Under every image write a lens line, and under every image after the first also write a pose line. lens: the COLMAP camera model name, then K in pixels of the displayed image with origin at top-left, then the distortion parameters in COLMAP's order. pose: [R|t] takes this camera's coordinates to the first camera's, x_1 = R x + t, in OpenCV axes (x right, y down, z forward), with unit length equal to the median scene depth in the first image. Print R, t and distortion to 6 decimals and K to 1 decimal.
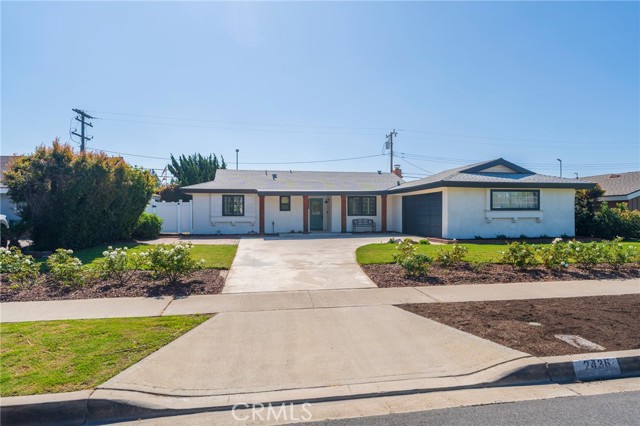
lens RADIAL K [[384.1, 0, 320.4], [0, 384.1, 212.6], [0, 0, 1]] dist [-0.001390, -0.001195]
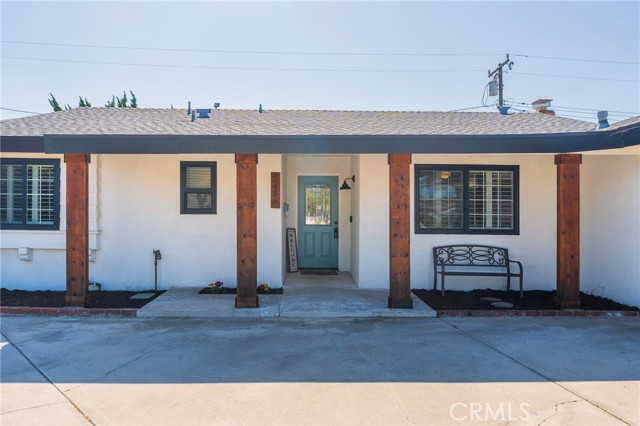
lens RADIAL K [[435.5, 0, 312.5], [0, 435.5, 199.2], [0, 0, 1]] dist [0.005807, 0.001039]
pose [[0.987736, 0.006431, -0.156001, 0.047170], [-0.011346, 0.999466, -0.030636, -0.006317], [0.155721, 0.032031, 0.987282, 0.681154]]
